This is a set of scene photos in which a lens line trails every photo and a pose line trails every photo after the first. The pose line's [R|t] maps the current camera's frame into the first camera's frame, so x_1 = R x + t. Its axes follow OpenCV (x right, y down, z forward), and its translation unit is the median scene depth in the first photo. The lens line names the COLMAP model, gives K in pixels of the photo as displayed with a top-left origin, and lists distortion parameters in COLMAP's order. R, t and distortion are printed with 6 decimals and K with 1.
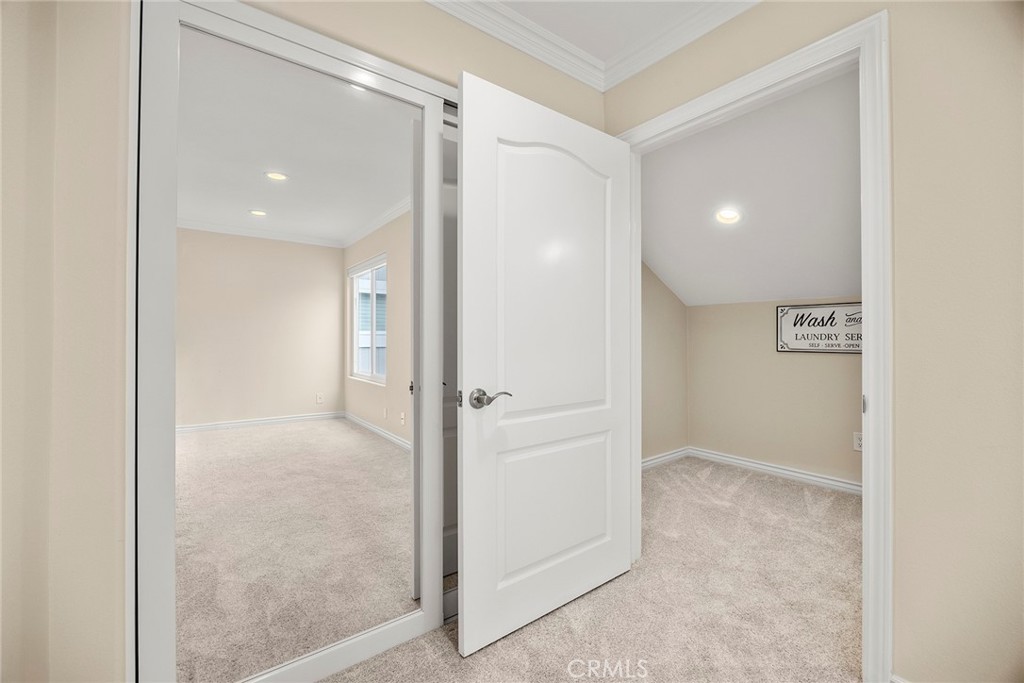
lens RADIAL K [[429.7, 0, 512.8], [0, 429.7, 341.2], [0, 0, 1]] dist [0.000661, 0.000001]
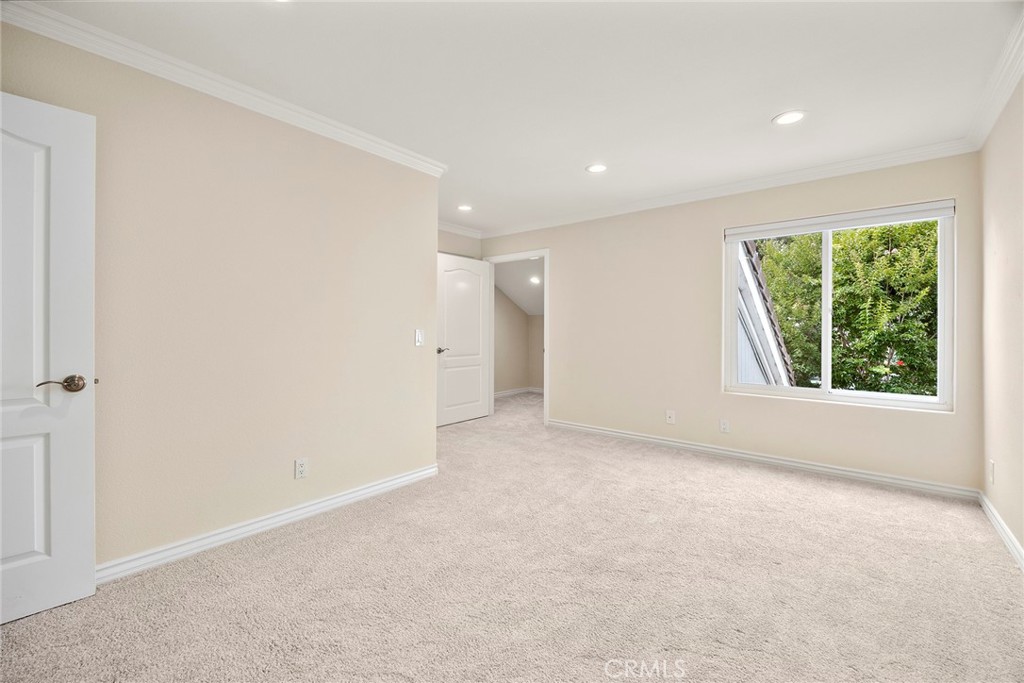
lens RADIAL K [[429.7, 0, 519.5], [0, 429.7, 331.4], [0, 0, 1]] dist [0.000661, 0.000001]
pose [[0.971000, 0.005880, 0.239007, -0.279405], [-0.006906, 0.999970, 0.003456, -0.031372], [-0.238979, -0.005006, 0.971012, -2.441948]]
